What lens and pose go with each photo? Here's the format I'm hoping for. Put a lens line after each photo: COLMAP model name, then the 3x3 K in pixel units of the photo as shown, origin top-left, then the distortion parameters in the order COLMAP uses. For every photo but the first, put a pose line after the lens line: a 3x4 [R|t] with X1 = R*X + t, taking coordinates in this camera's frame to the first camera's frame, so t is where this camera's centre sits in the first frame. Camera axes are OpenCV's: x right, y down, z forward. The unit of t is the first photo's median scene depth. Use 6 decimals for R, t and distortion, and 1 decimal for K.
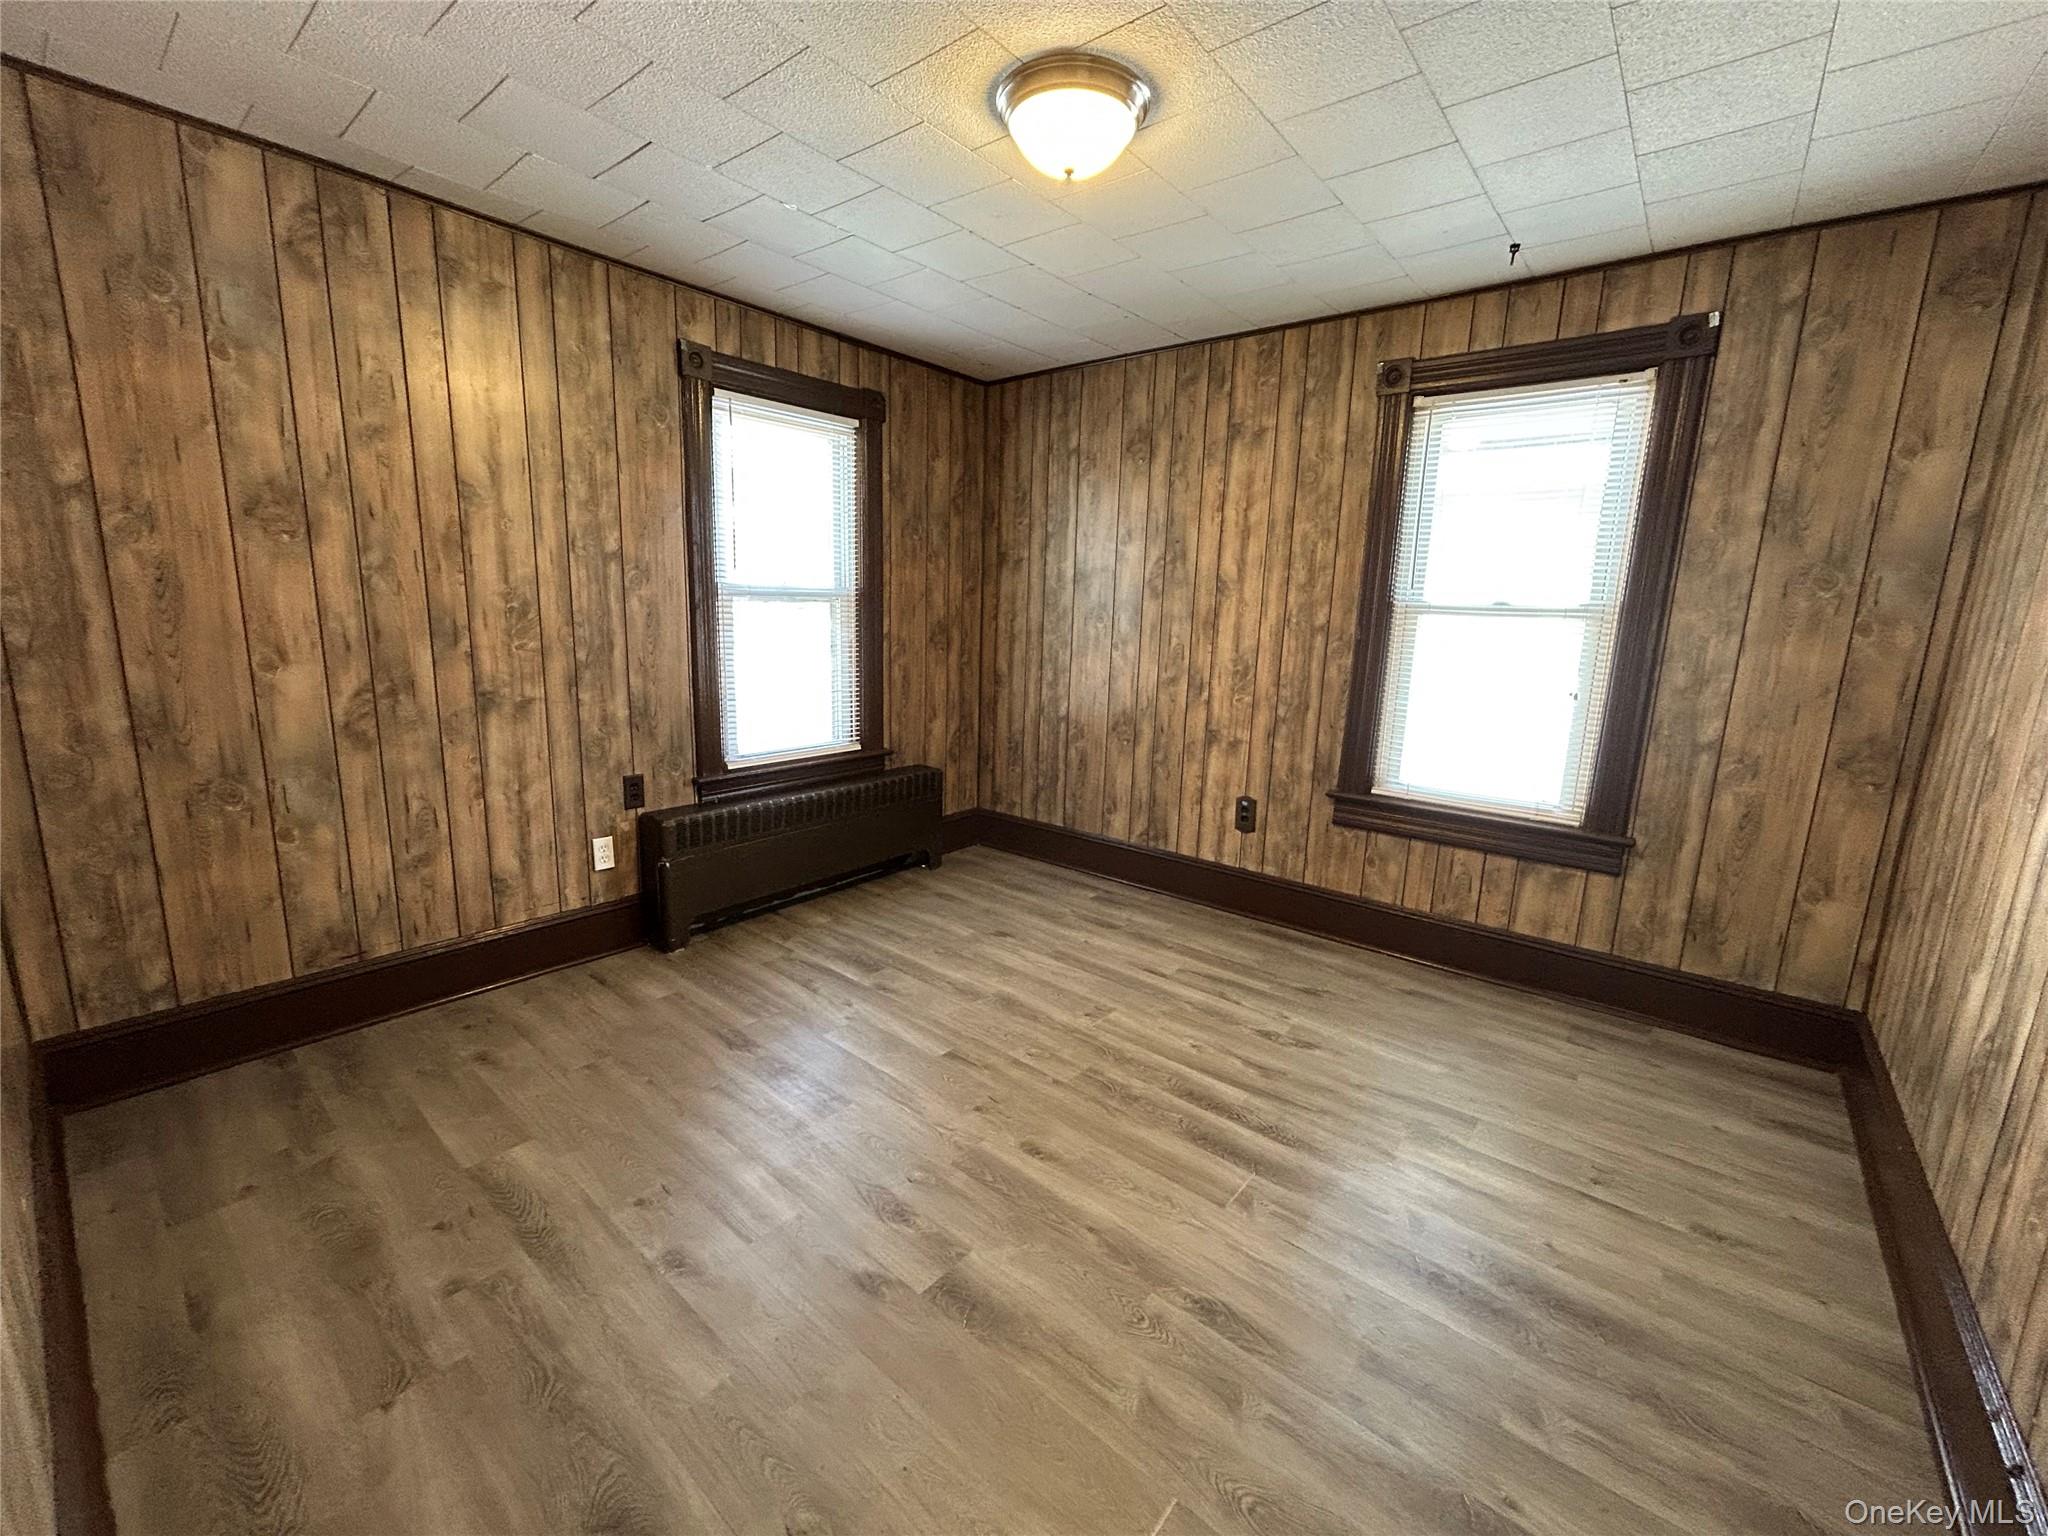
lens RADIAL K [[824.2, 0, 1019.3], [0, 824.2, 765.8], [0, 0, 1]] dist [-0.003129, -0.000260]
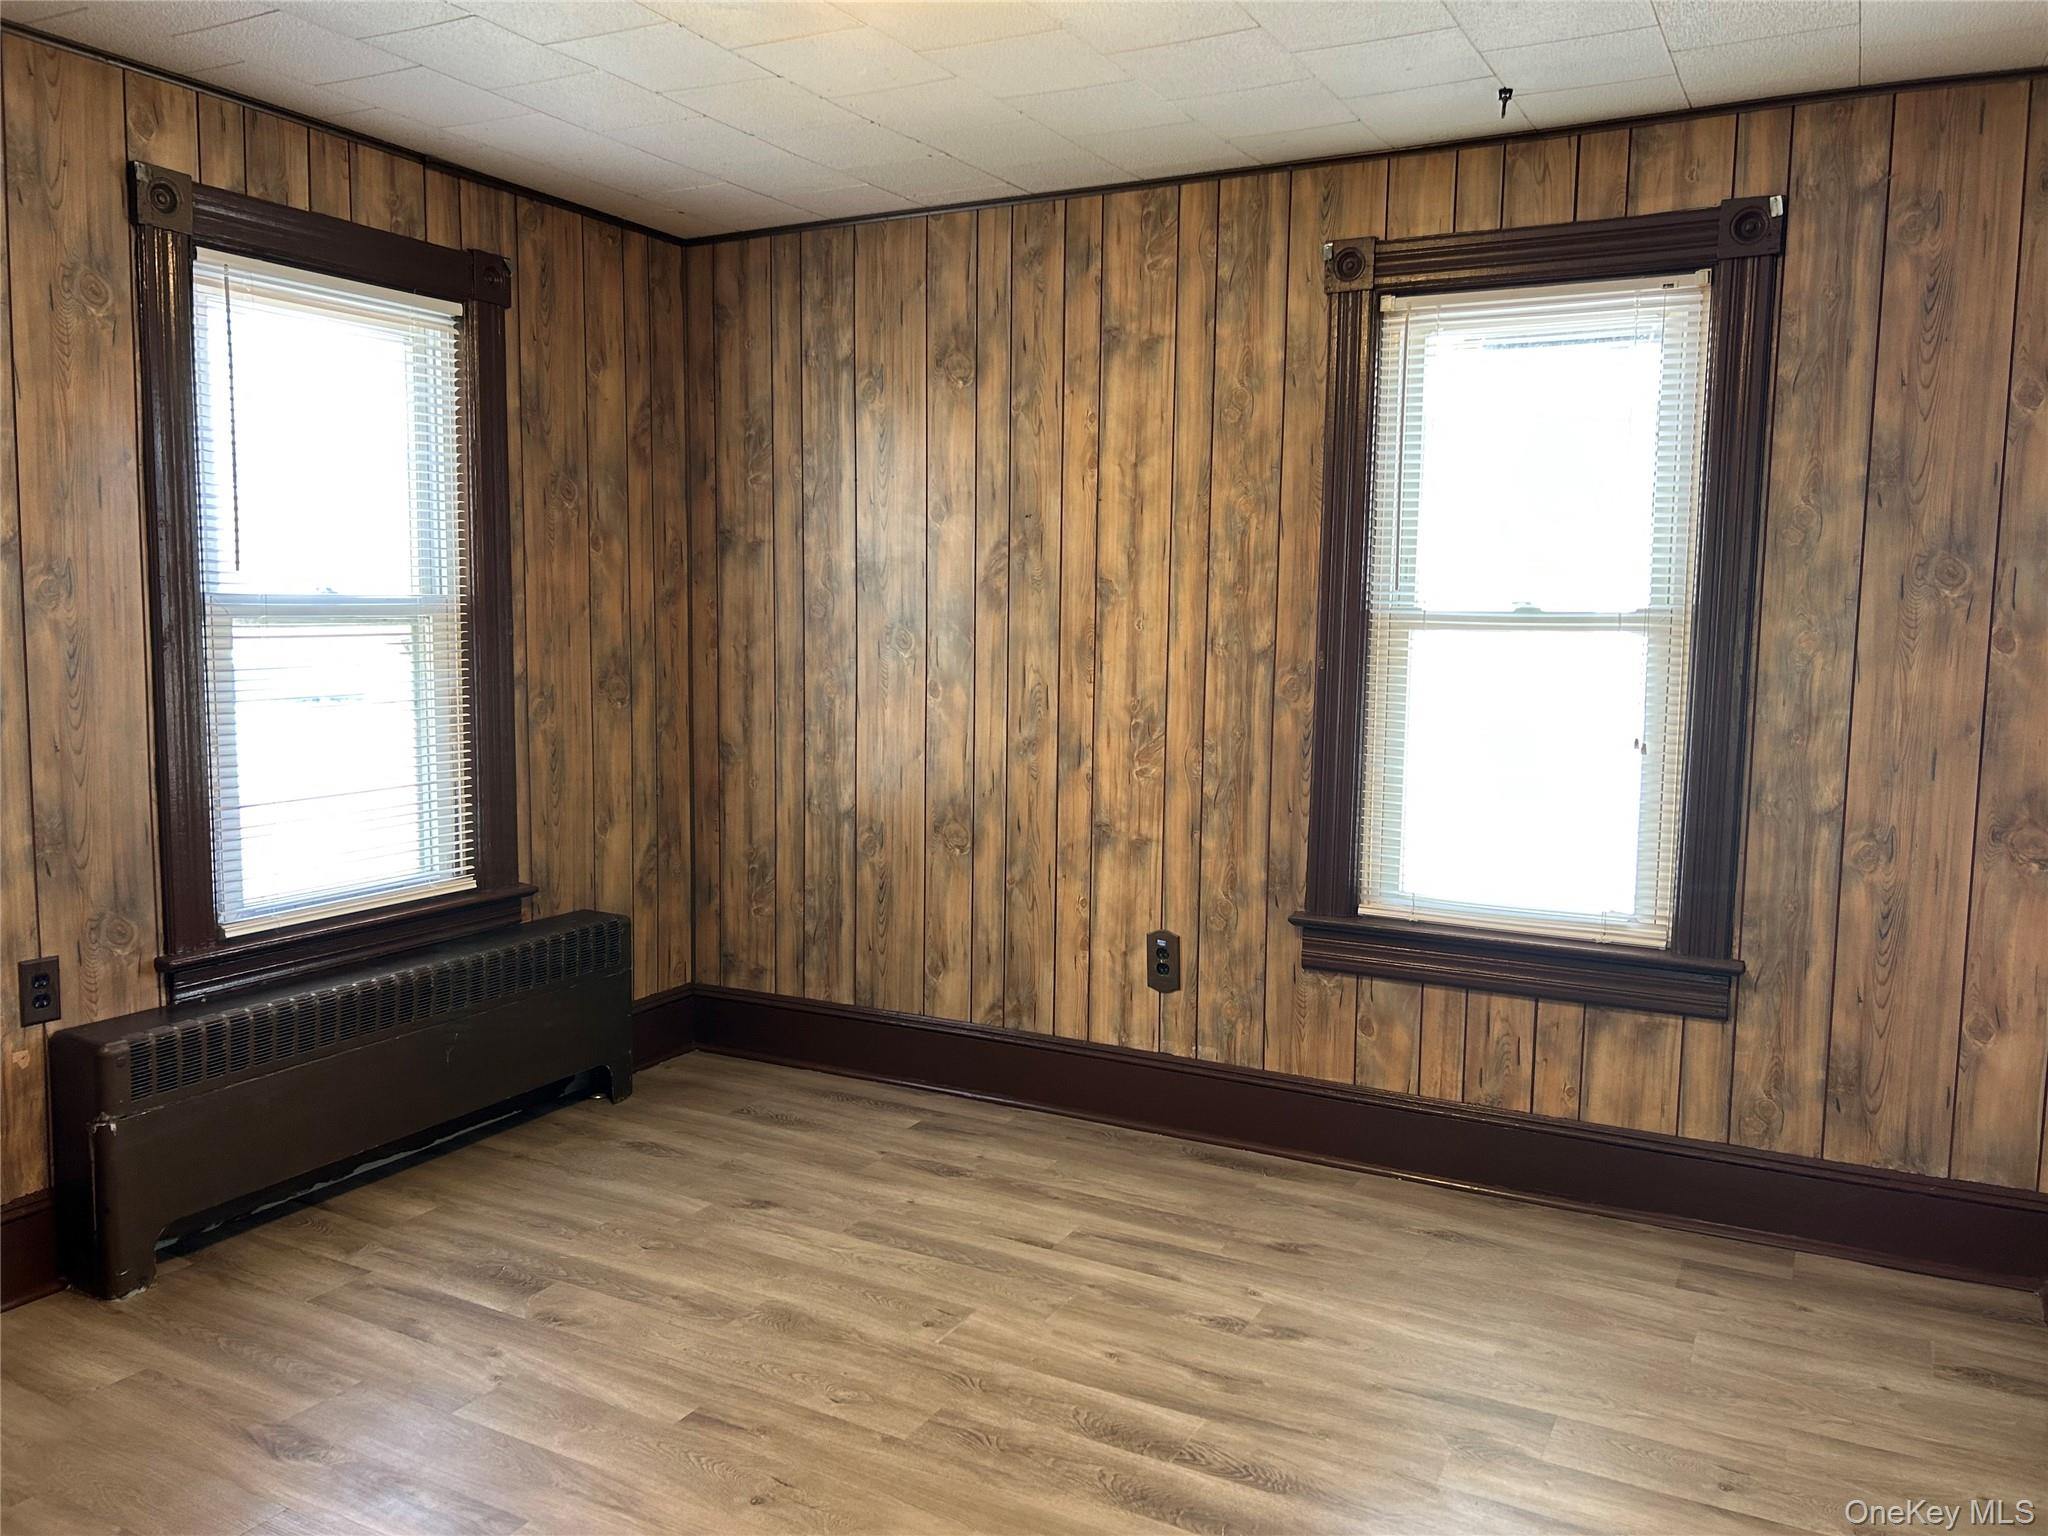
lens RADIAL K [[1554.2, 0, 1020.9], [0, 1554.2, 774.7], [0, 0, 1]] dist [0.087838, -0.116874]
pose [[0.979937, -0.037774, 0.195693, -0.049493], [0.053437, 0.995722, -0.075384, 0.003705], [-0.192009, 0.084329, 0.977763, -0.113727]]
